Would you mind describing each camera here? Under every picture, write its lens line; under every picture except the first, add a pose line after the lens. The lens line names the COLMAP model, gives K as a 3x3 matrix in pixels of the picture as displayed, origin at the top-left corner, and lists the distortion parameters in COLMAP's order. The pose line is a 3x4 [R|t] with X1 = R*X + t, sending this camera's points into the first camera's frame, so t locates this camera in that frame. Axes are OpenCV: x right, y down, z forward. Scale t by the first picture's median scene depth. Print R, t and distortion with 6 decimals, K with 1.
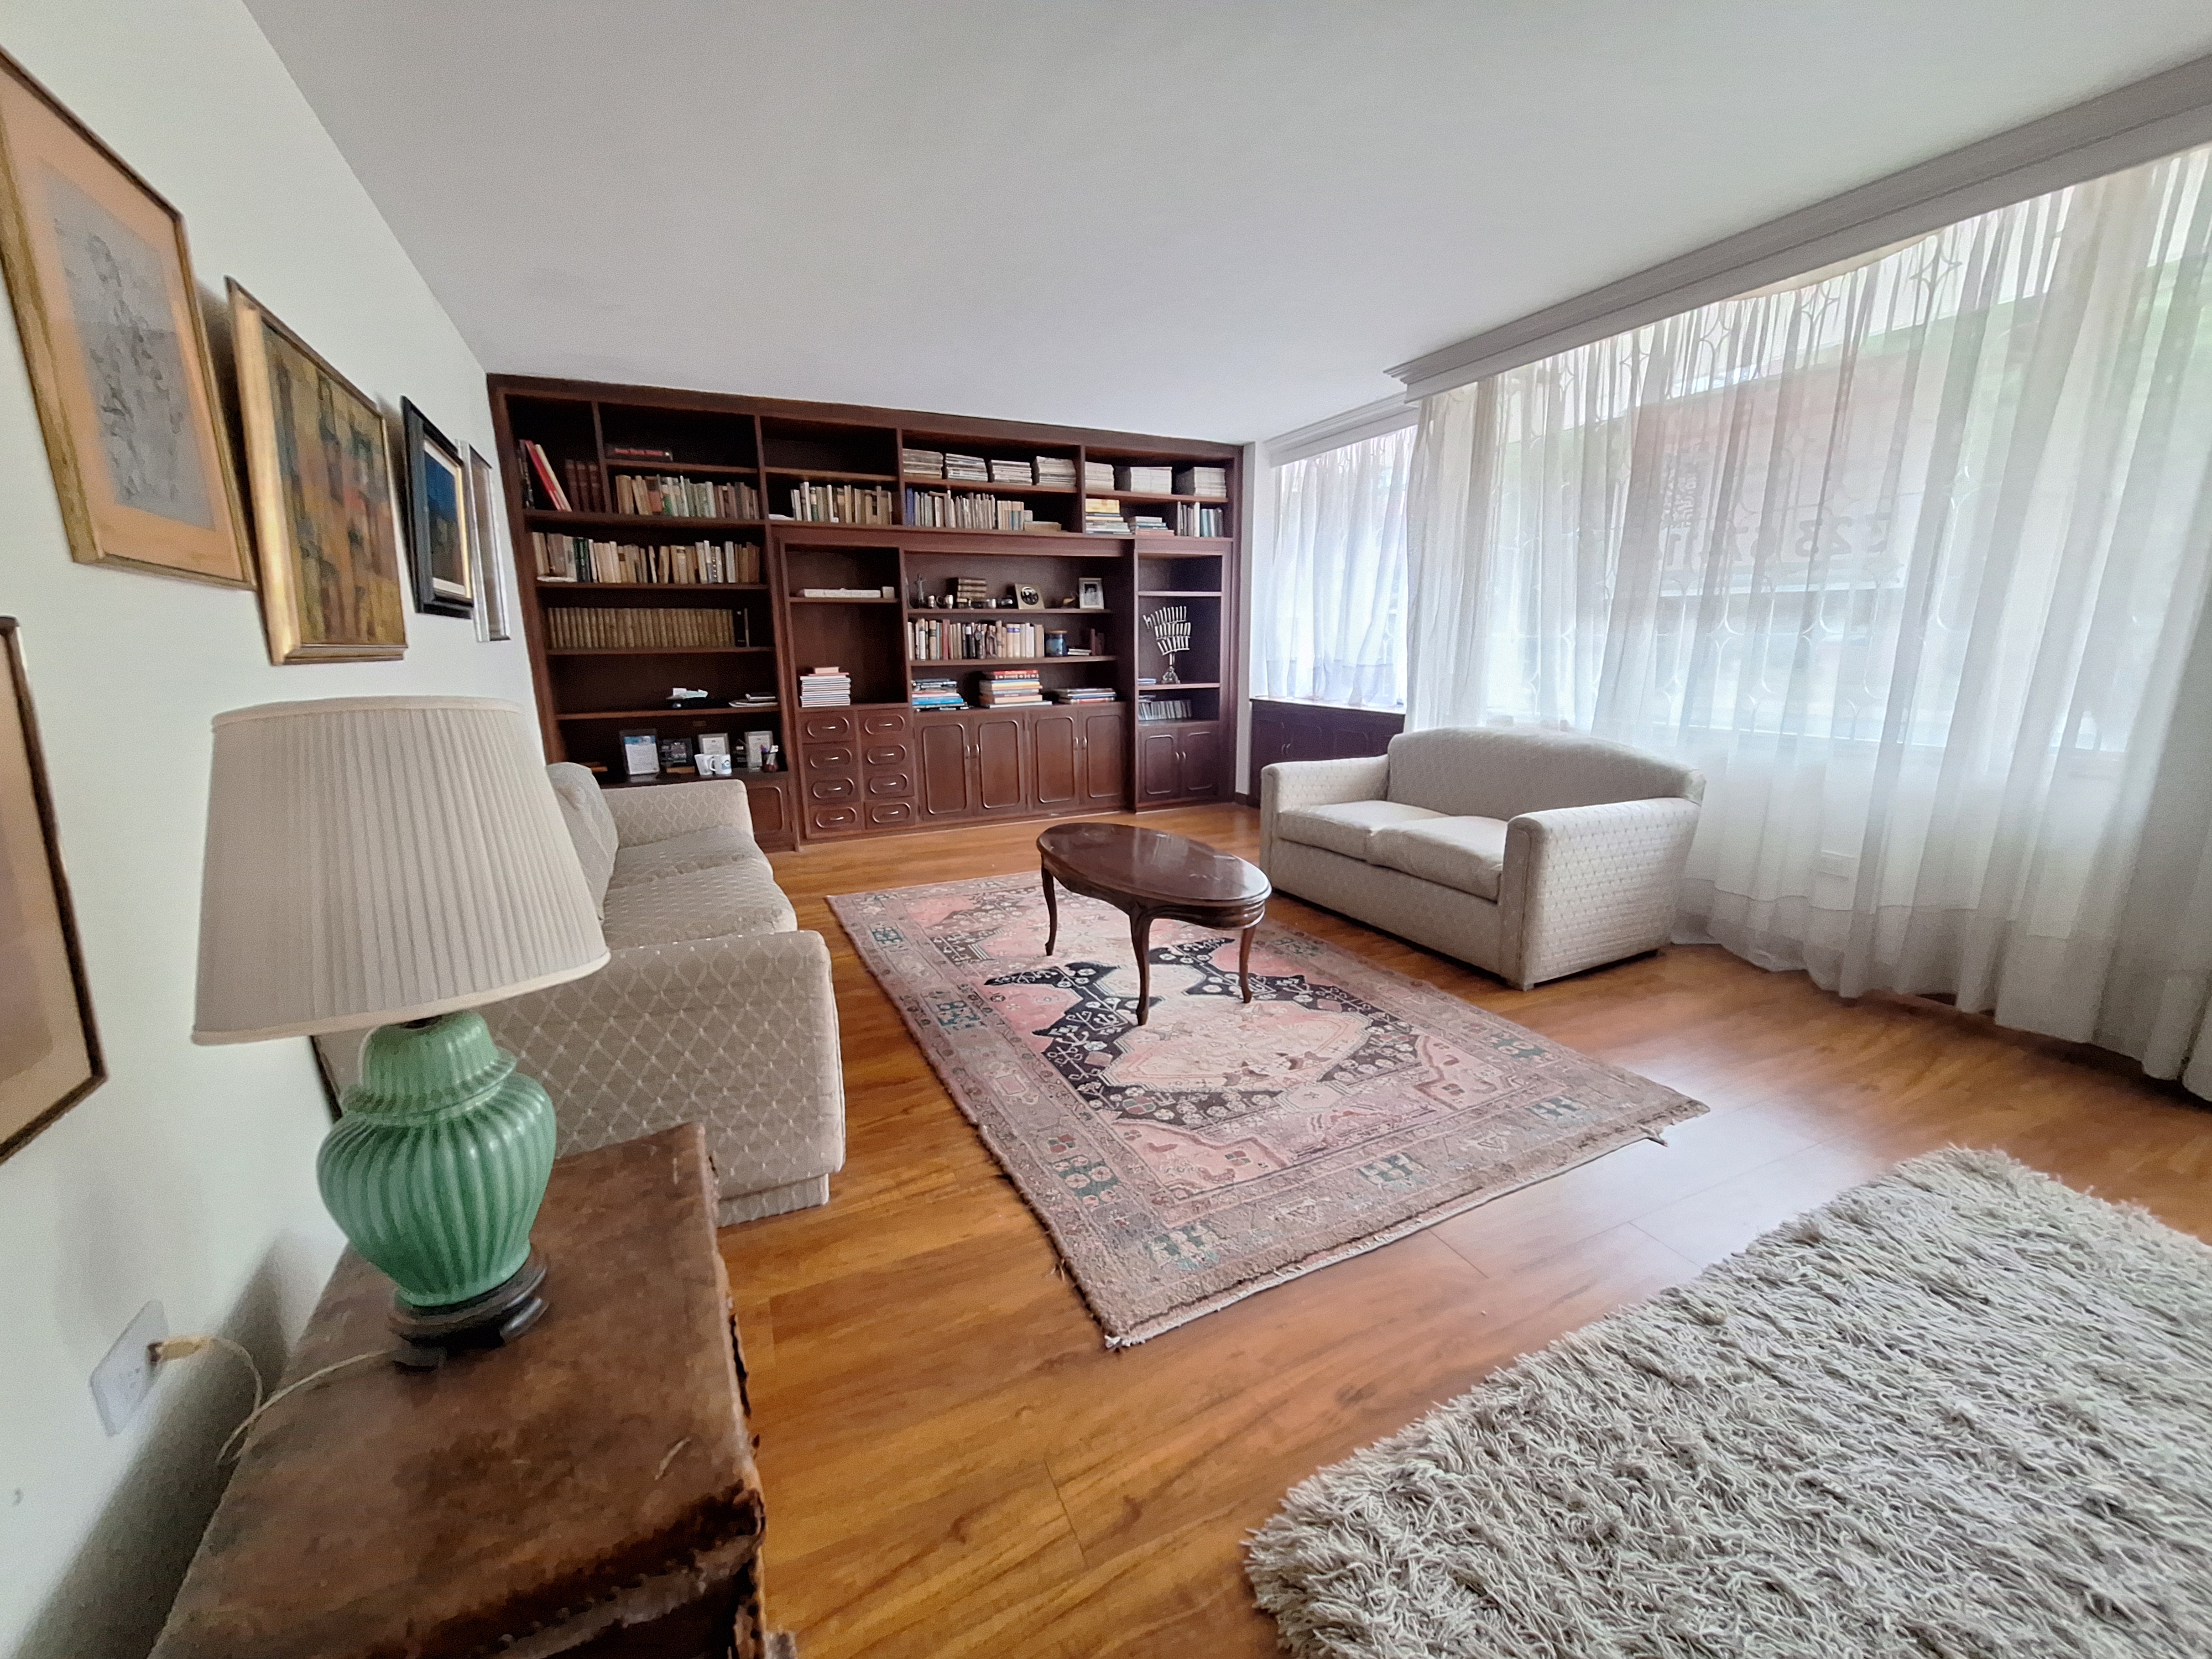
lens RADIAL K [[877.5, 0, 1102.2], [0, 877.5, 841.6], [0, 0, 1]] dist [-0.002500, -0.000122]
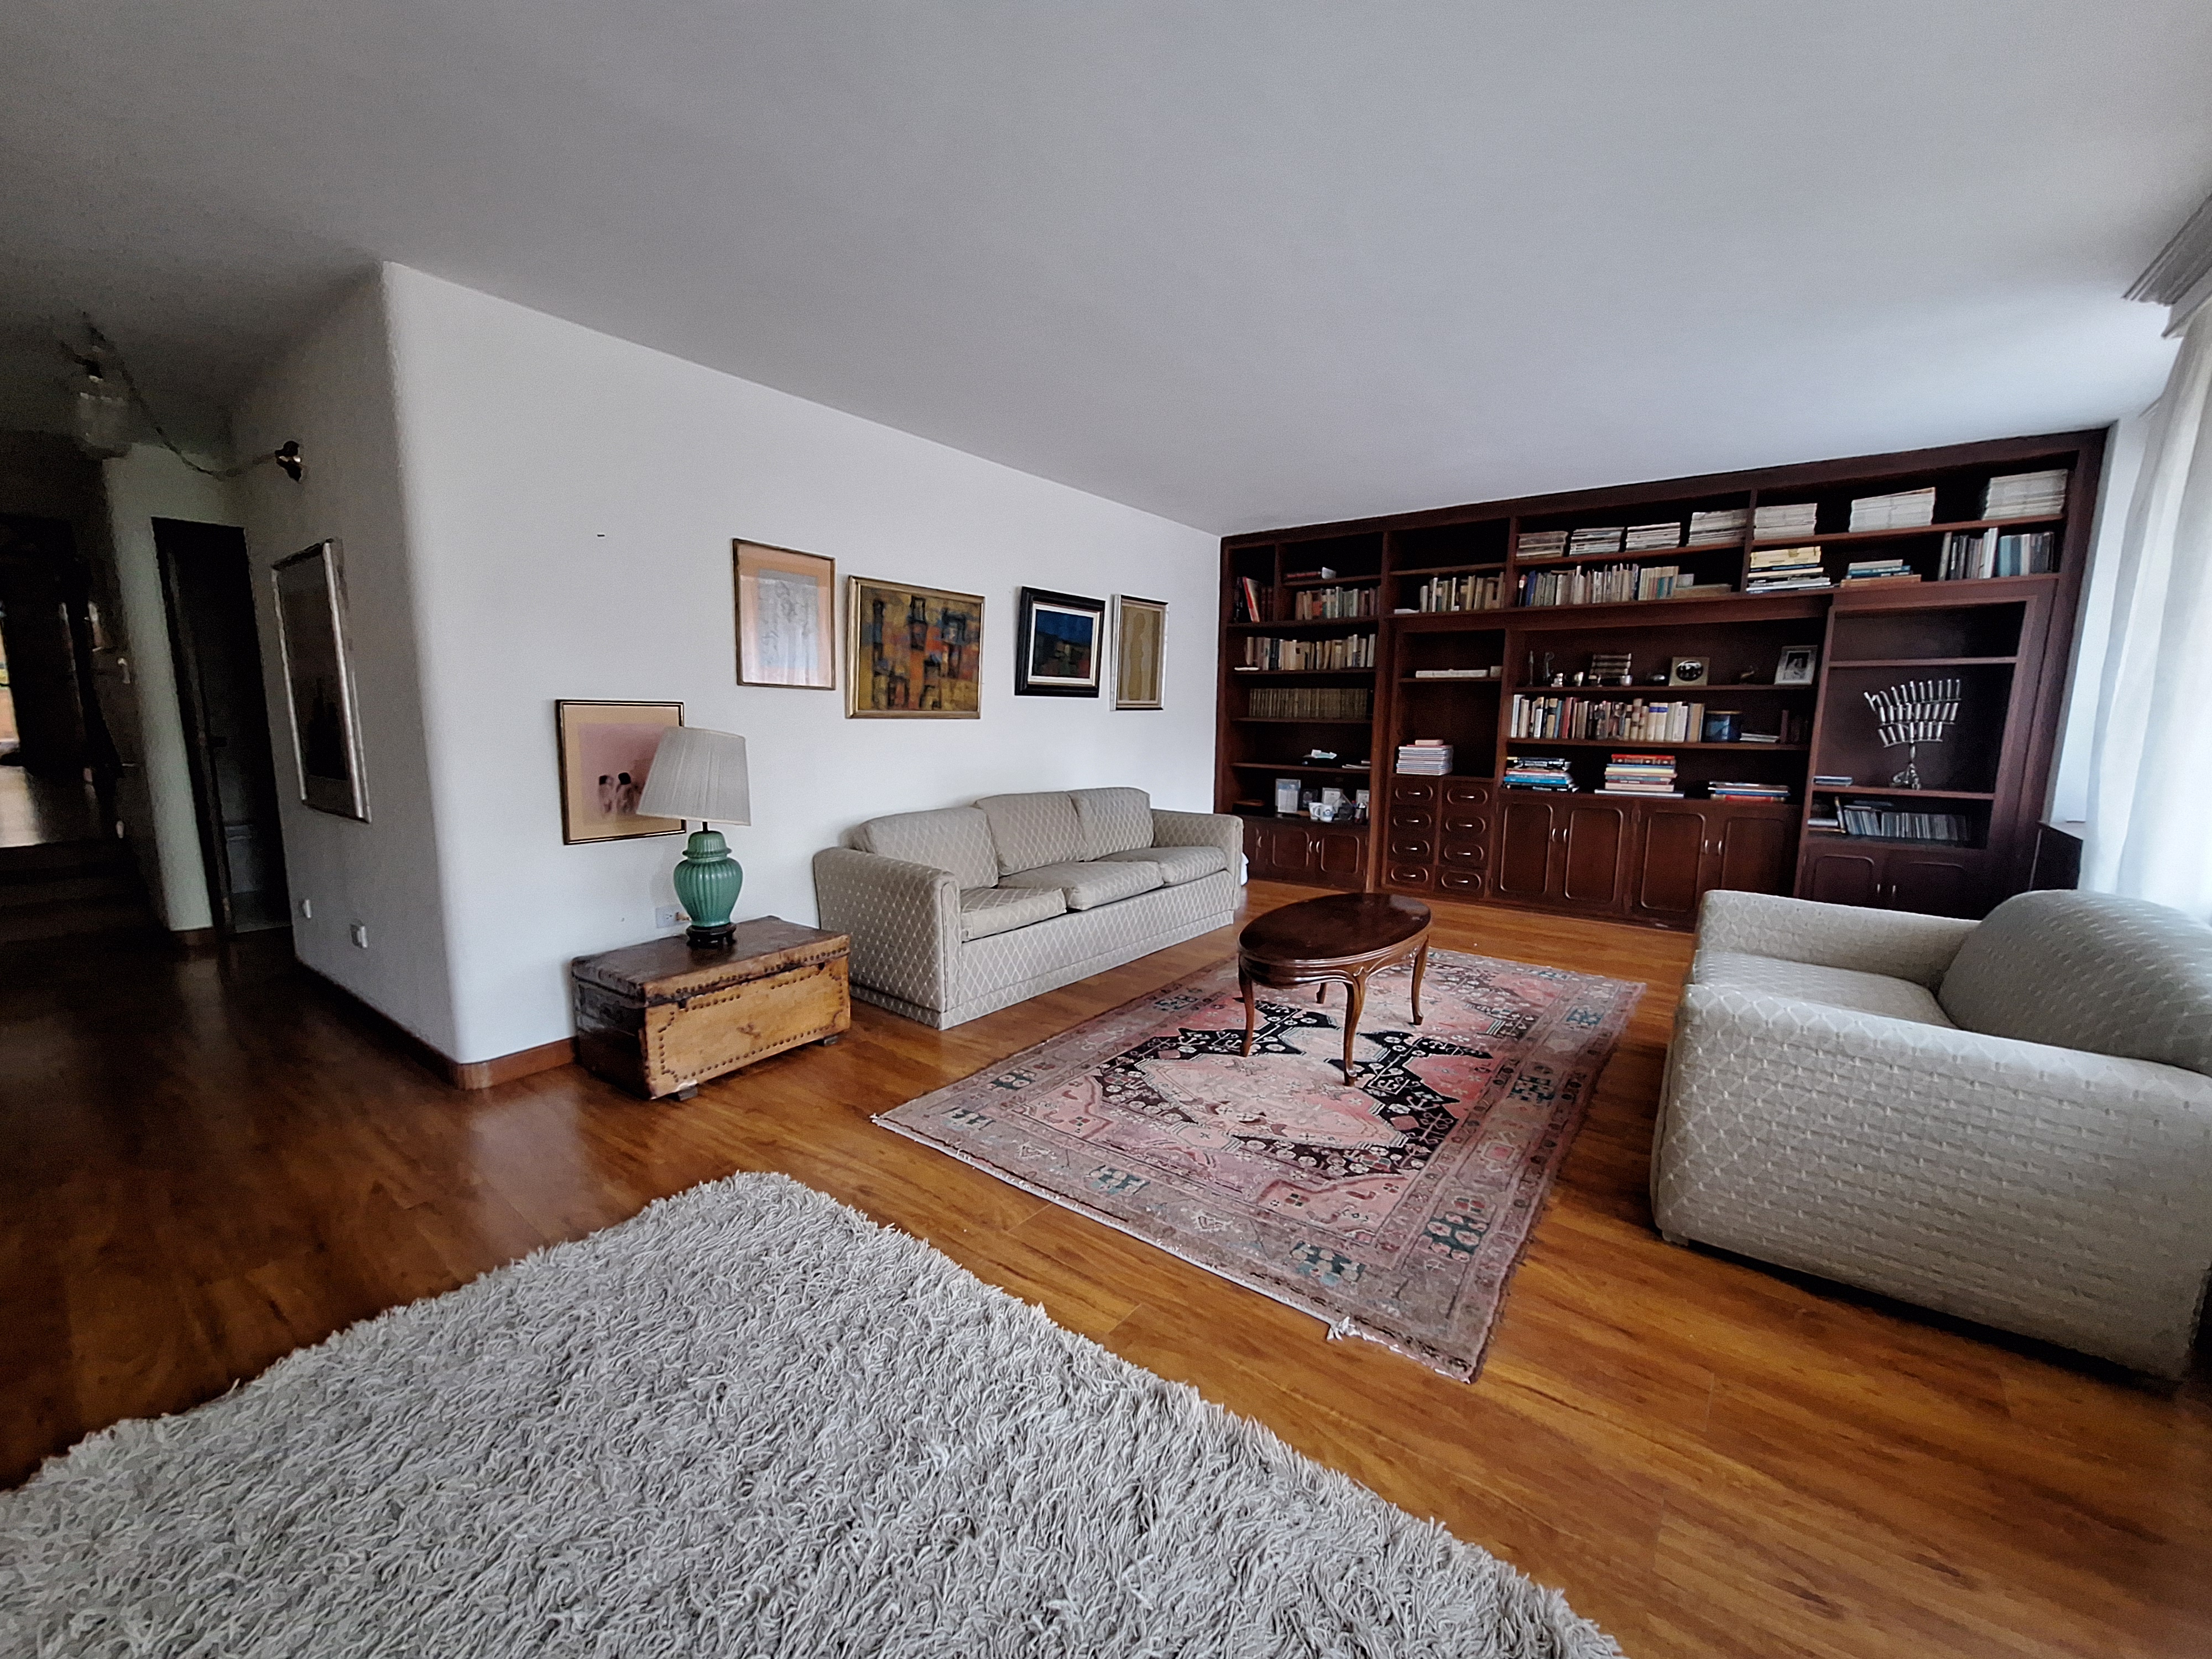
lens RADIAL K [[877.5, 0, 1102.2], [0, 877.5, 841.6], [0, 0, 1]] dist [-0.002500, -0.000122]
pose [[0.452584, 0.147278, -0.879475, 0.535259], [-0.216373, 0.974930, 0.051916, -0.046050], [0.865073, 0.166798, 0.473104, 0.158086]]
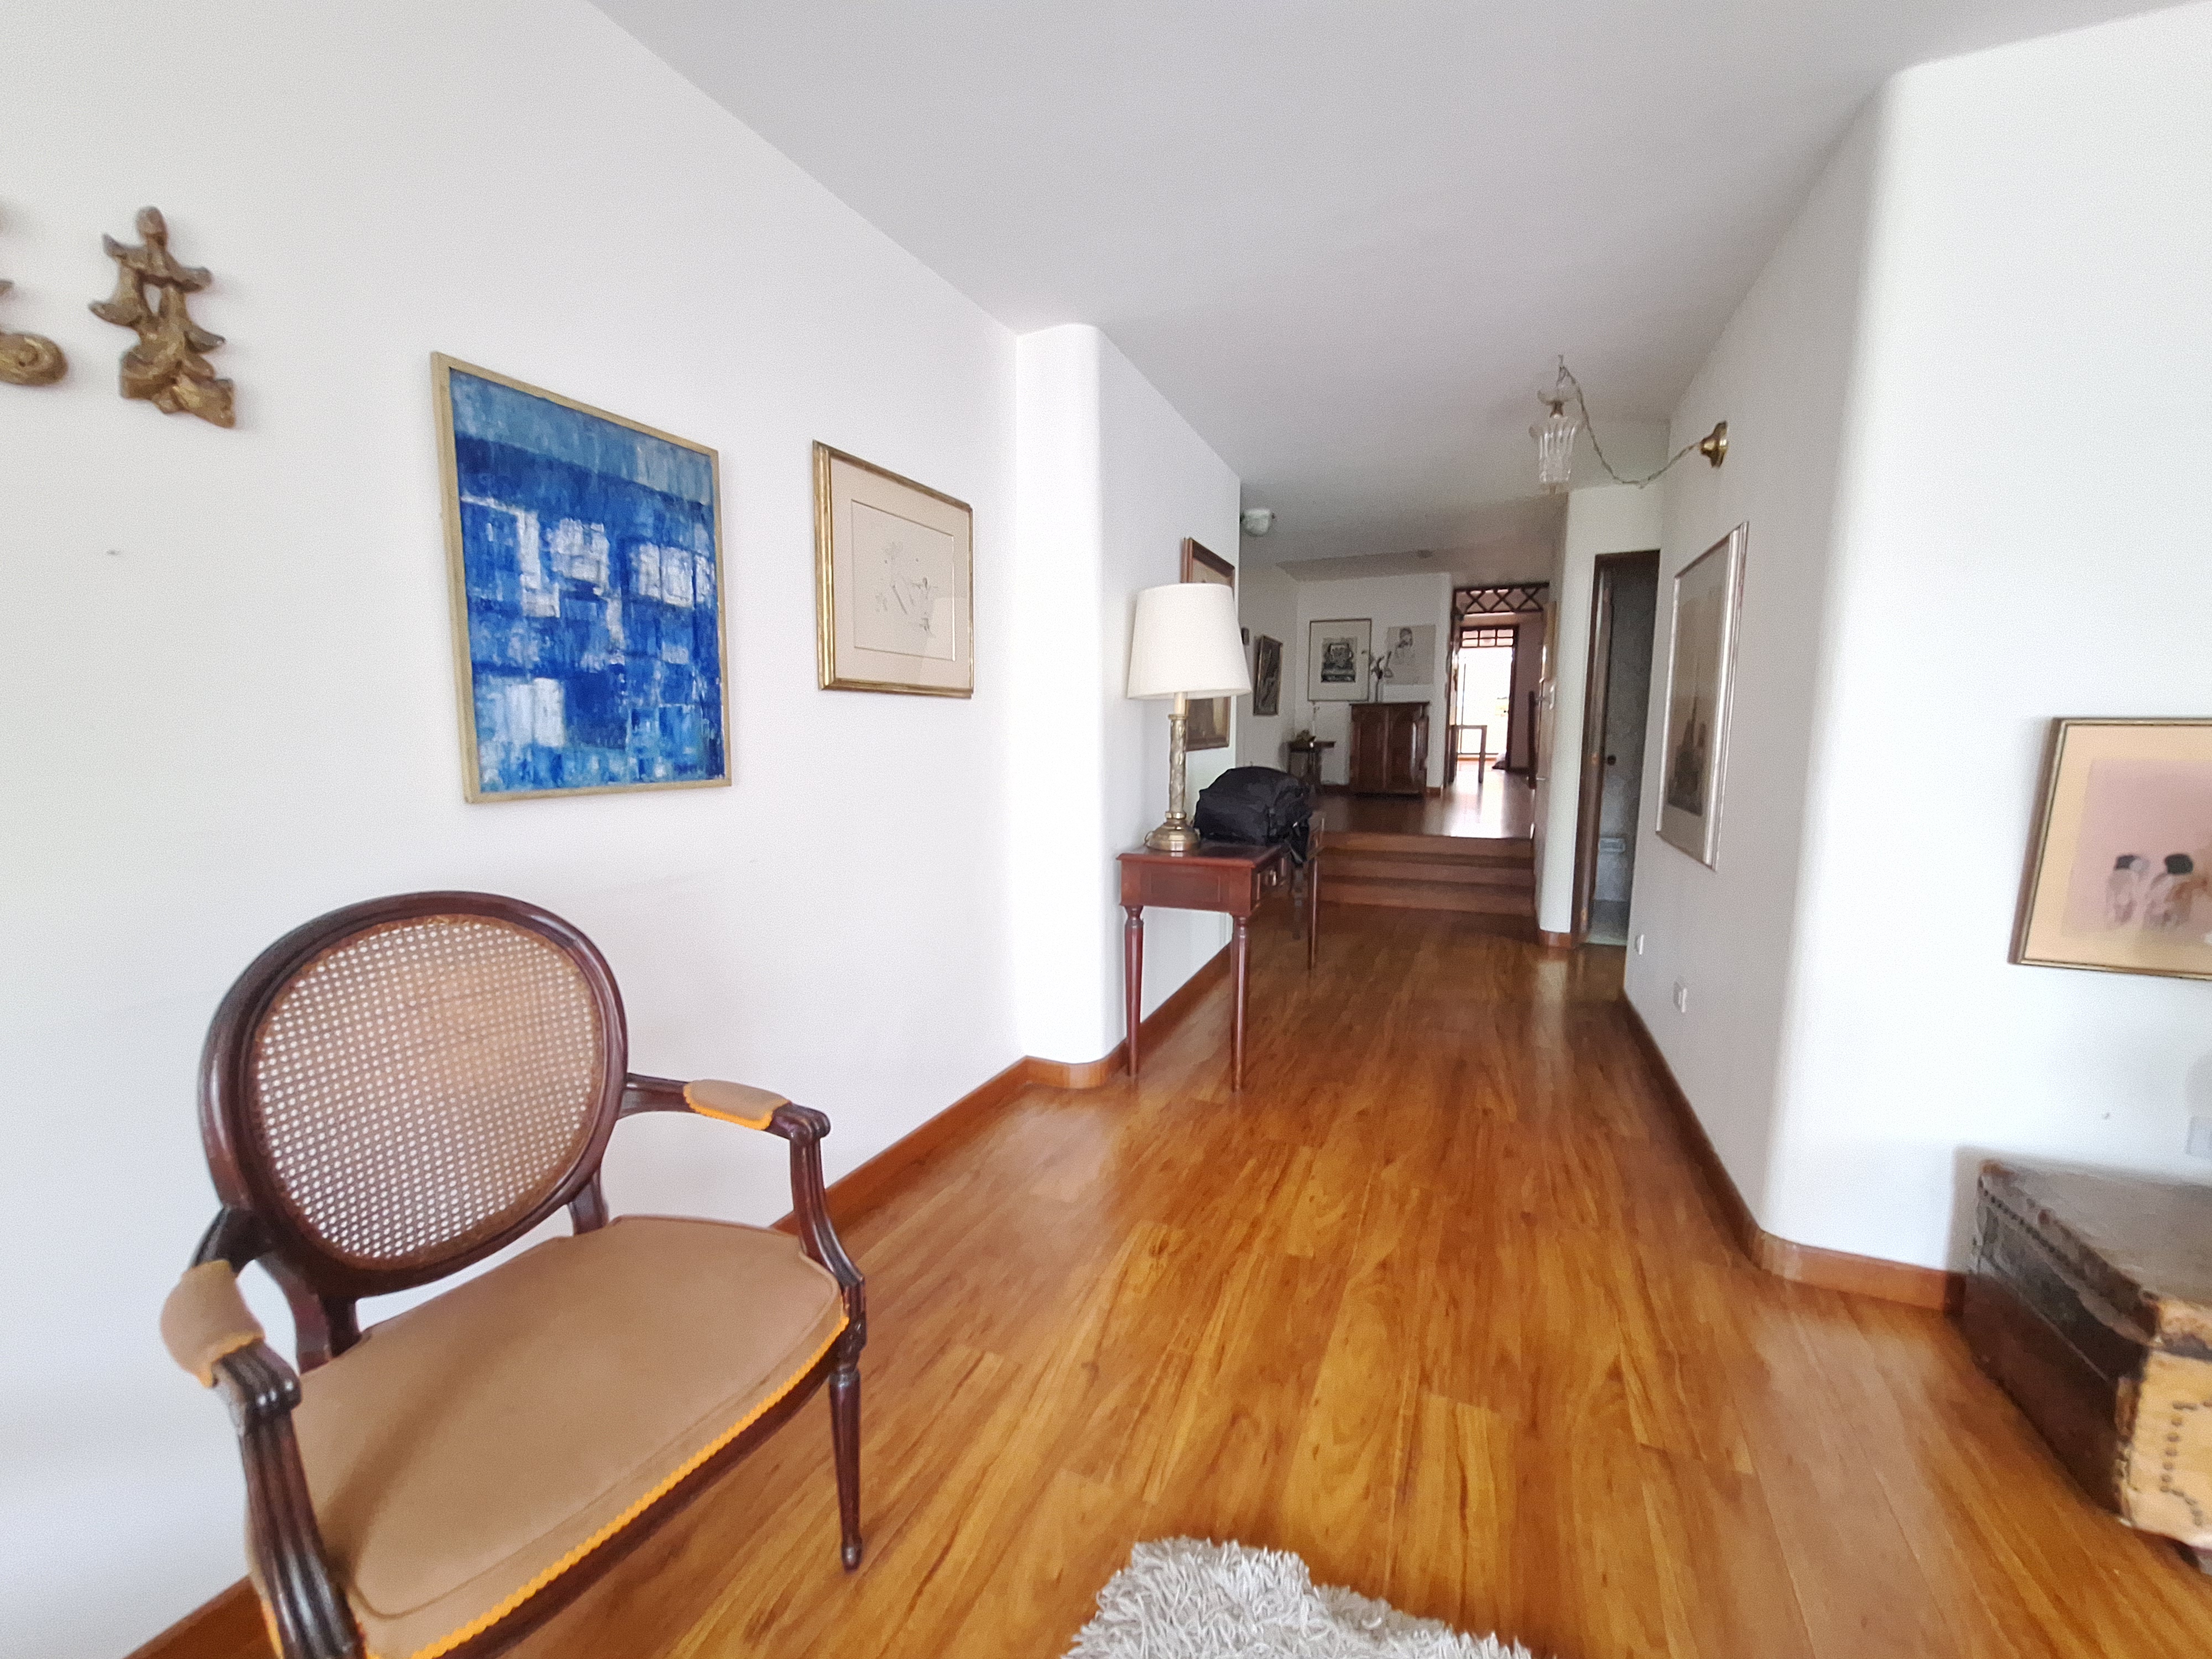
lens RADIAL K [[877.5, 0, 1102.2], [0, 877.5, 841.6], [0, 0, 1]] dist [-0.002500, -0.000122]
pose [[-0.757834, 0.101391, -0.644521, 0.328770], [-0.135184, 0.942013, 0.307142, -0.036798], [0.638289, 0.319892, -0.700184, 0.119925]]
